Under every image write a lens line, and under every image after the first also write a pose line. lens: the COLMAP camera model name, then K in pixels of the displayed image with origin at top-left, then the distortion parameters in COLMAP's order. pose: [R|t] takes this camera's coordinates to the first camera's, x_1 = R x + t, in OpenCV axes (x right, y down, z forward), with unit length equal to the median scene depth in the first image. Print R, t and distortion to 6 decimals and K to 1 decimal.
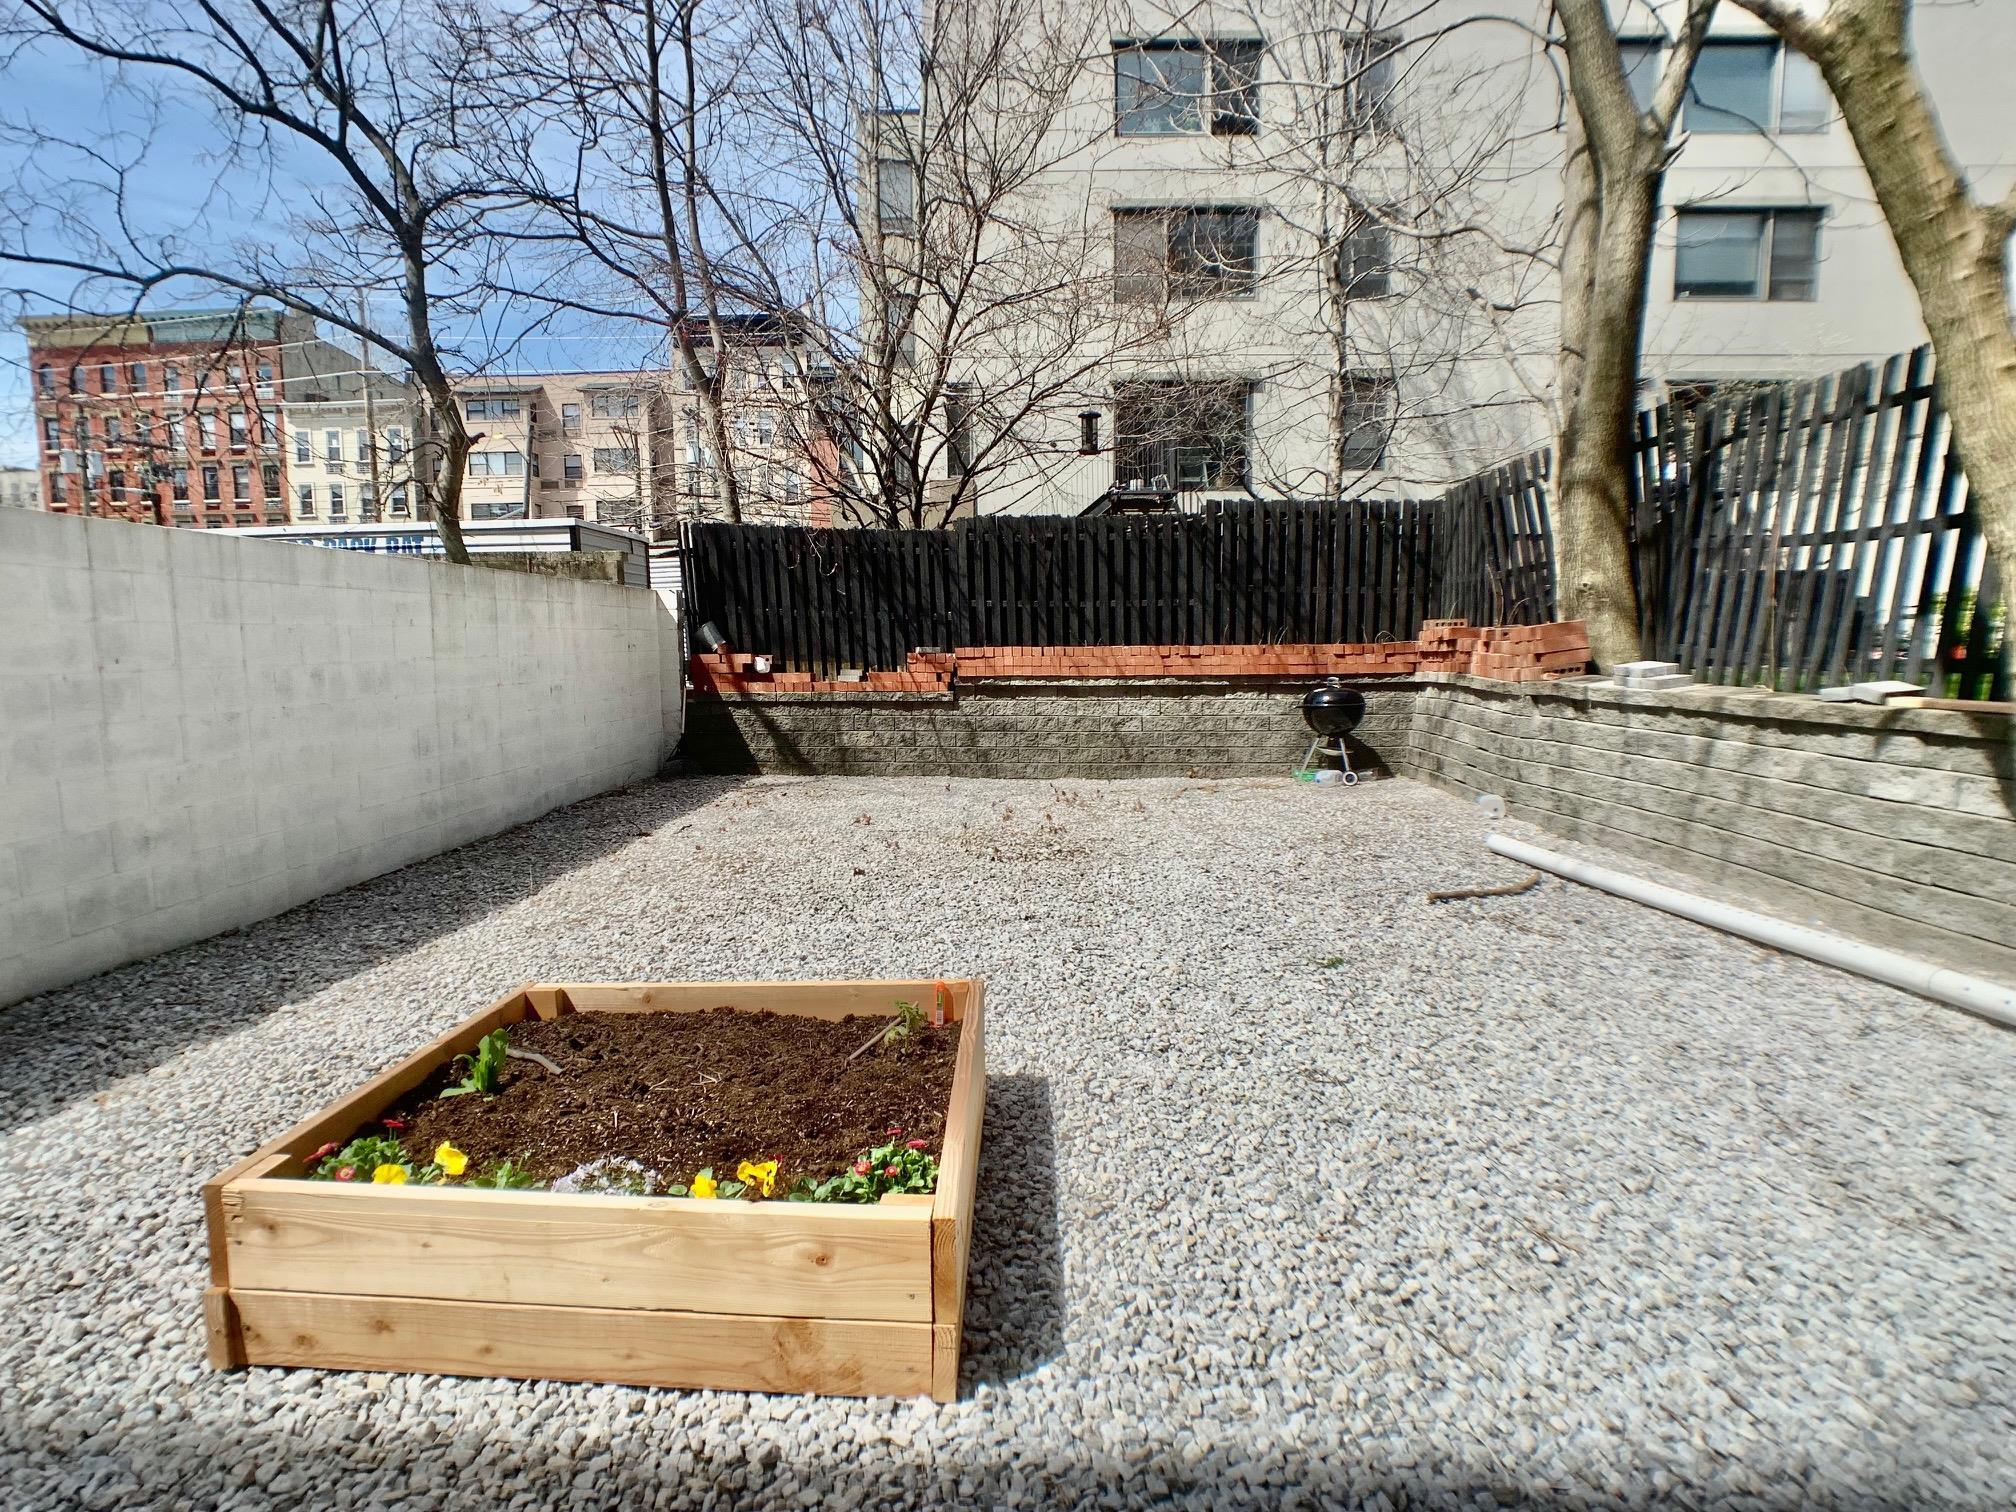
lens RADIAL K [[1048.6, 0, 1000.4], [0, 1048.6, 771.4], [0, 0, 1]] dist [-0.054492, 0.013452]
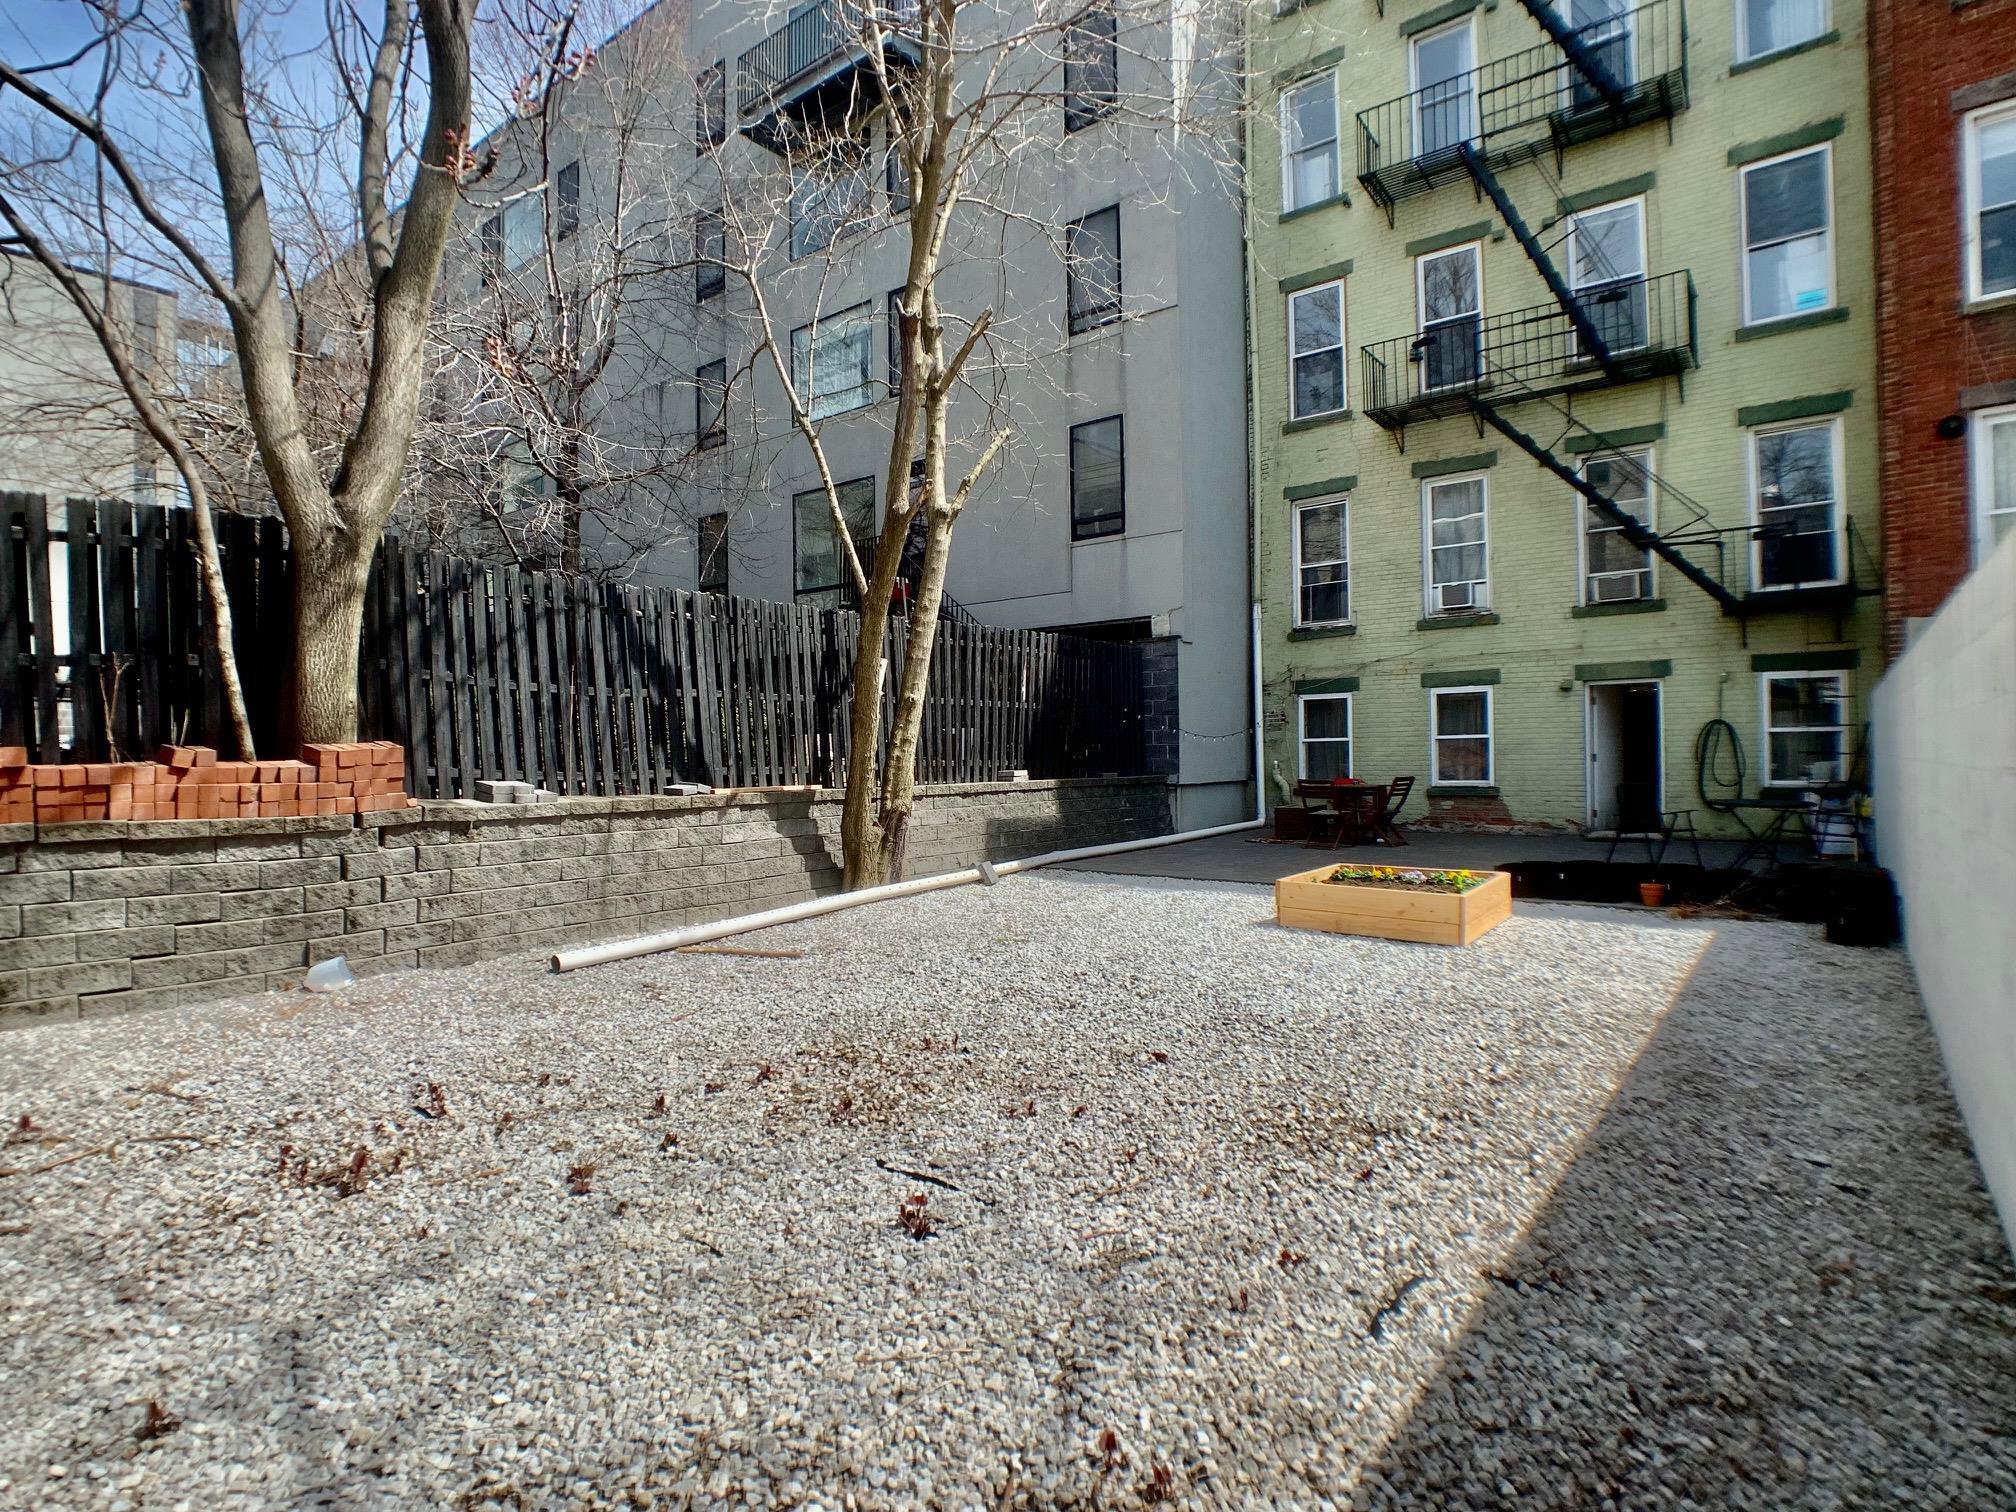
lens RADIAL K [[1048.6, 0, 1008.5], [0, 1048.6, 766.8], [0, 0, 1]] dist [-0.054492, 0.013452]
pose [[-0.806564, 0.007764, 0.591096, -0.306699], [0.088326, 0.990272, 0.107515, -0.123495], [-0.584511, 0.138926, -0.799404, 1.002802]]
